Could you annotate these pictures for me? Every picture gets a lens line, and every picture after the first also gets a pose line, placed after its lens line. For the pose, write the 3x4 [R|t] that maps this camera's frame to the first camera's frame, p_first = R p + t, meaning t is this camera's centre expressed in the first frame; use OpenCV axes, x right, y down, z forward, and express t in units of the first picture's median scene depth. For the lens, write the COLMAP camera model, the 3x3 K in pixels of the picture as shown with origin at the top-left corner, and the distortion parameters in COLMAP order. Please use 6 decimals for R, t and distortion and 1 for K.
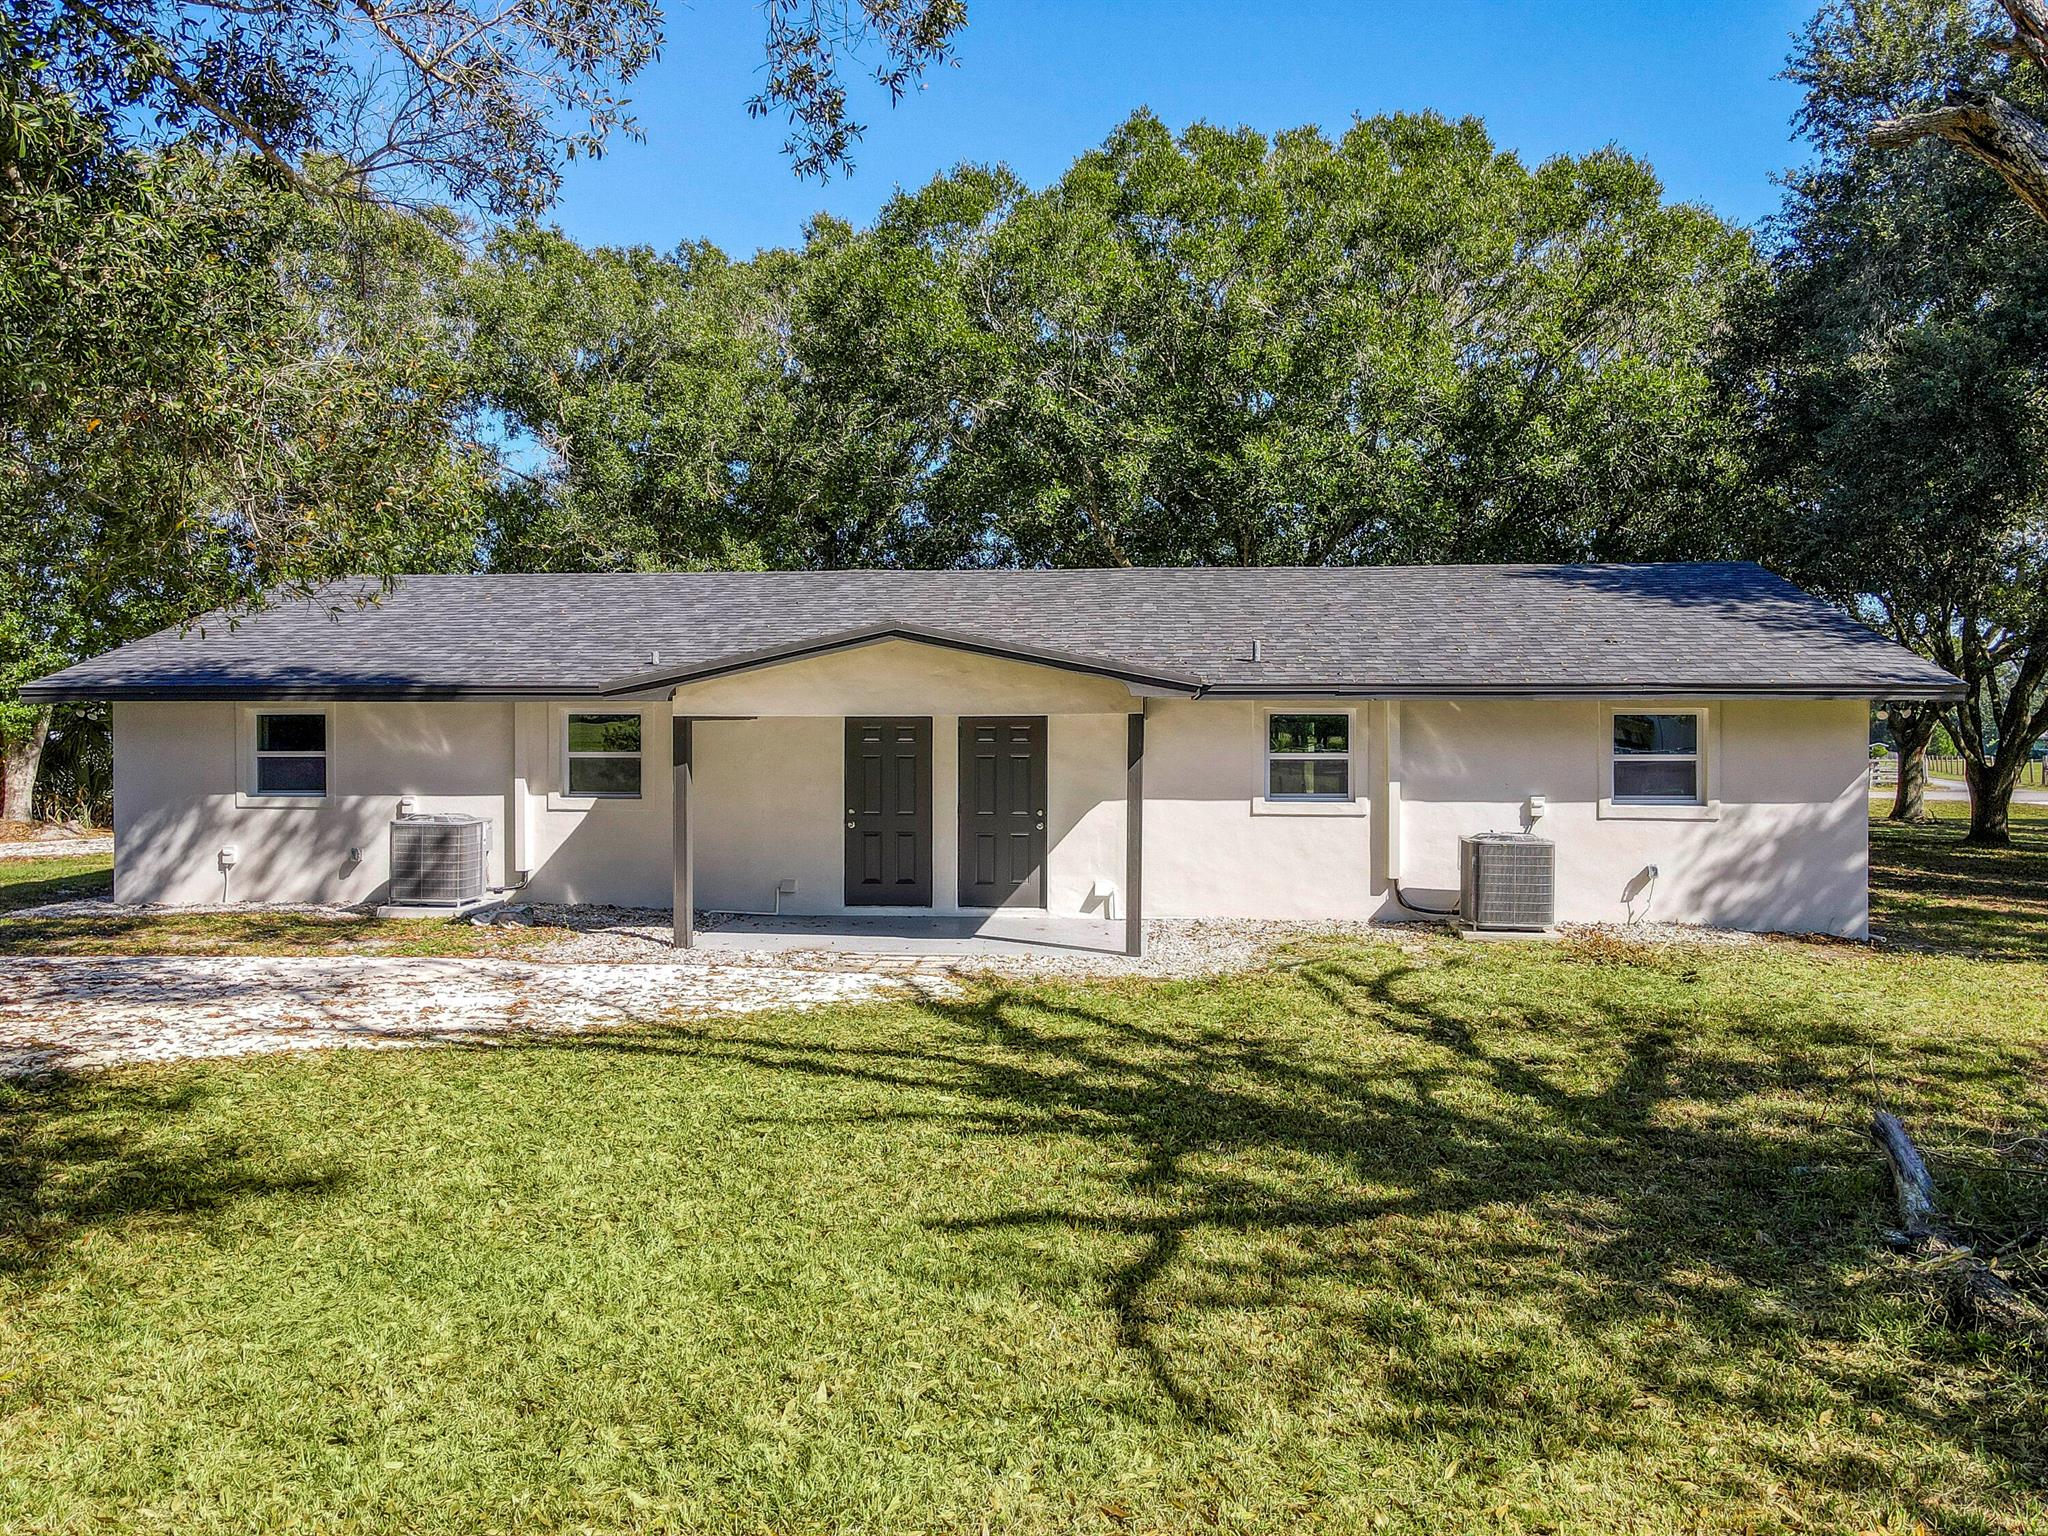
lens RADIAL K [[1433.9, 0, 1025.2], [0, 1433.9, 760.6], [0, 0, 1]] dist [0.020359, -0.003368]
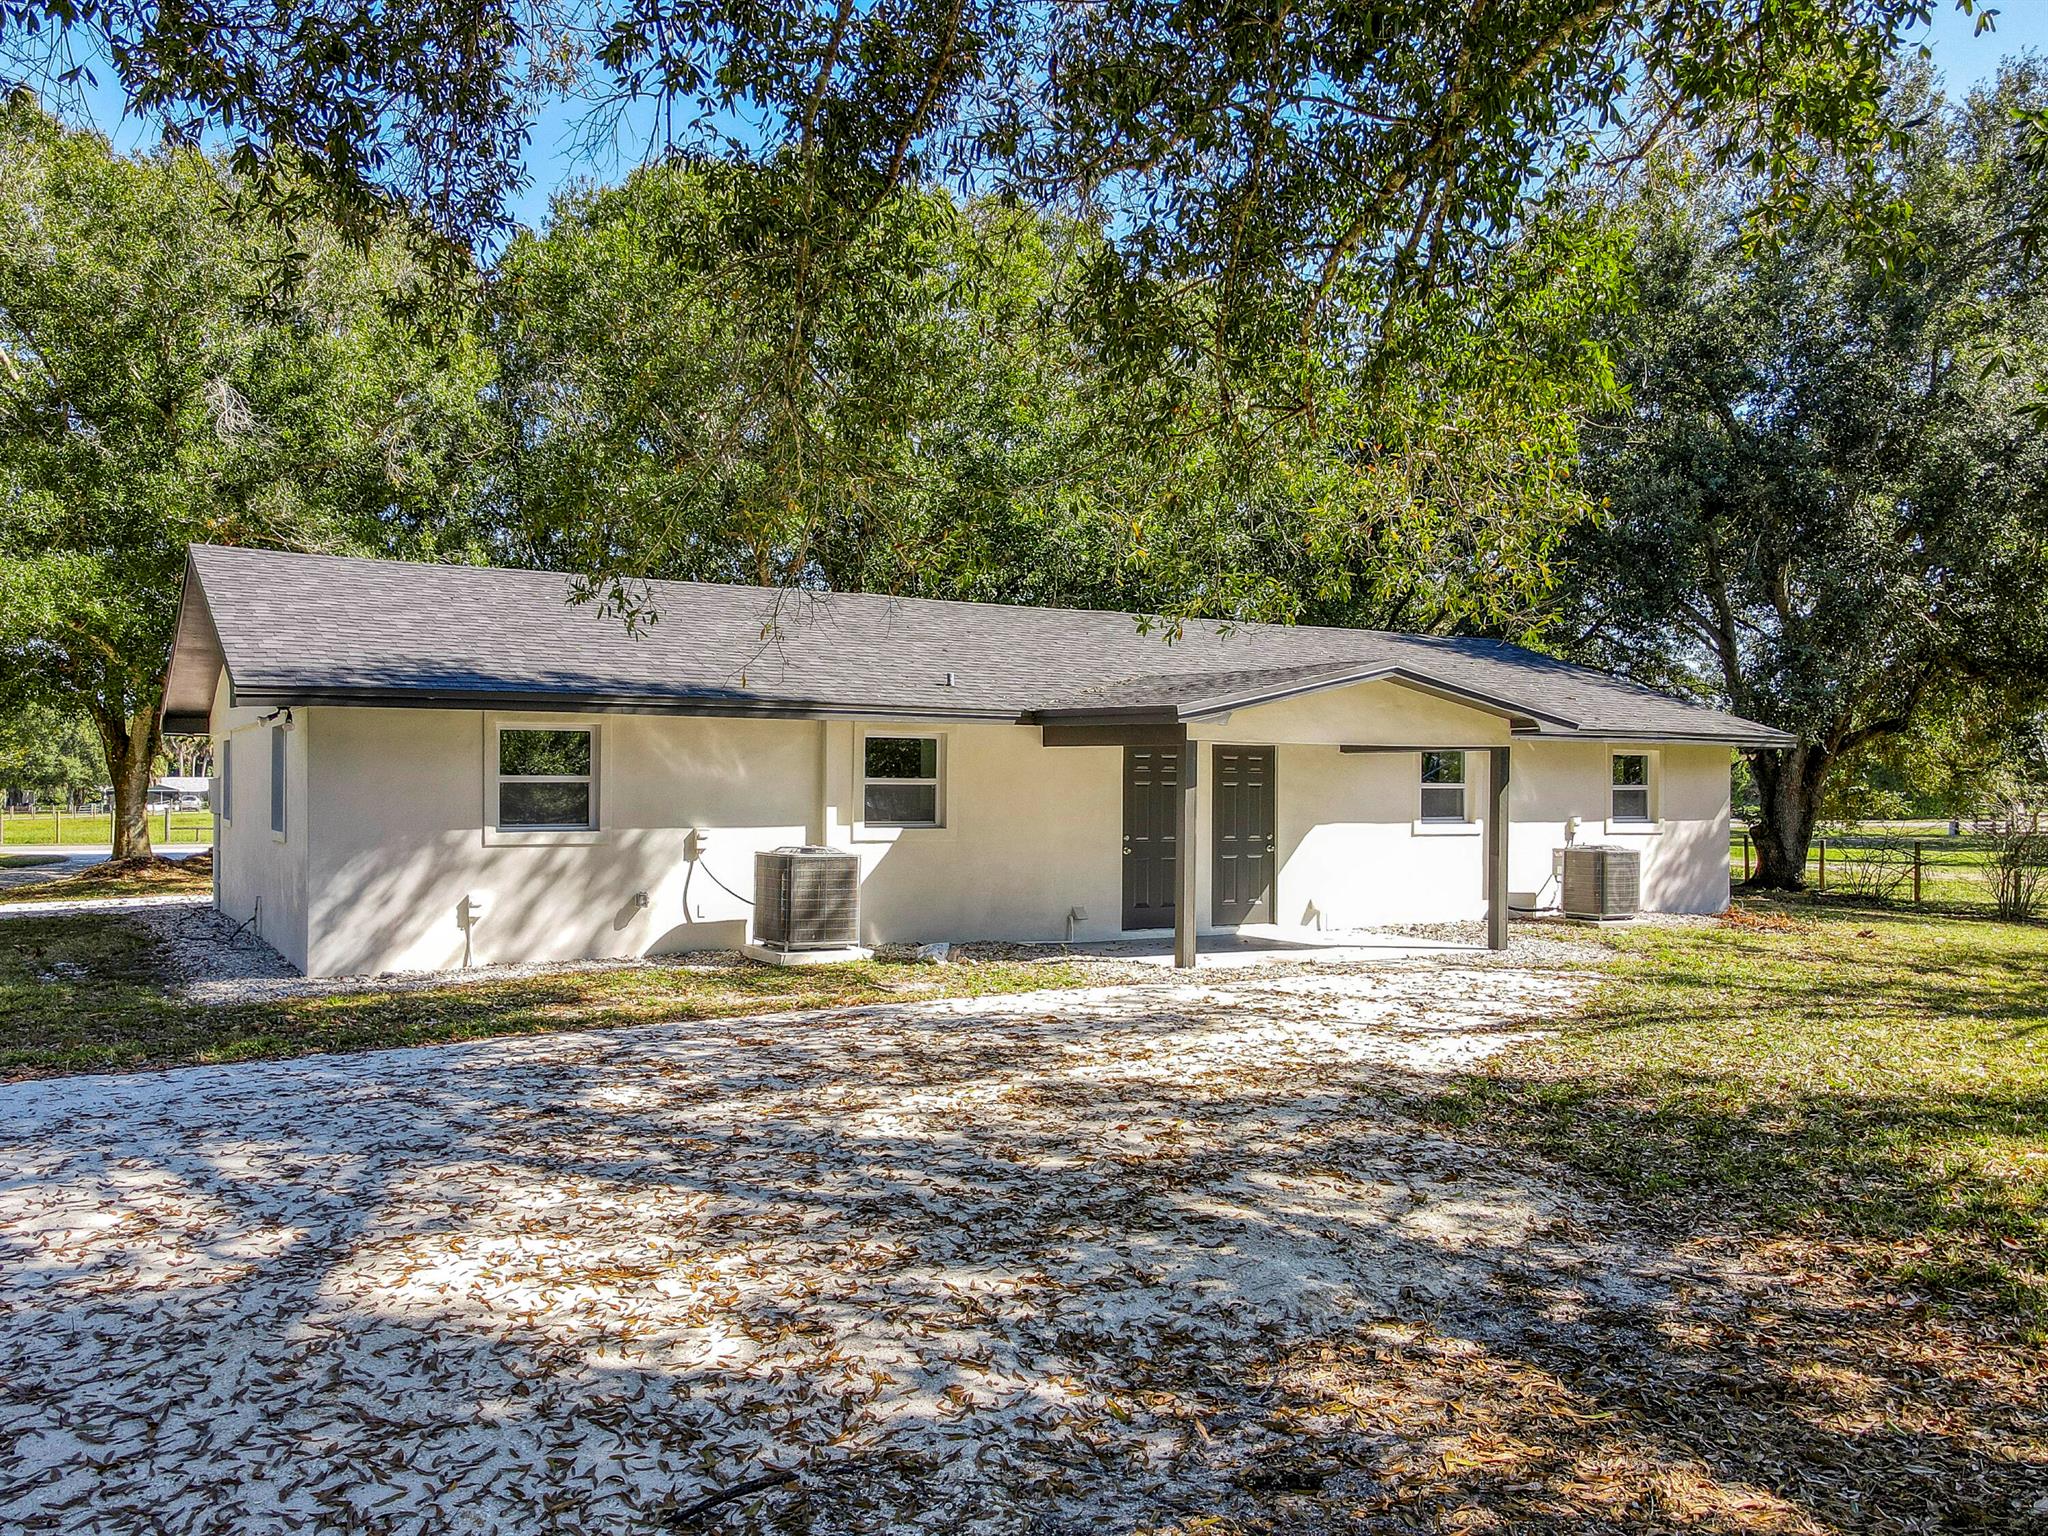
lens RADIAL K [[1433.9, 0, 1025.7], [0, 1433.9, 776.8], [0, 0, 1]] dist [0.020359, -0.003368]
pose [[0.844396, 0.006009, 0.535685, -0.722413], [-0.004692, 0.999982, -0.003821, -0.003598], [-0.535699, 0.000713, 0.844409, 0.170912]]
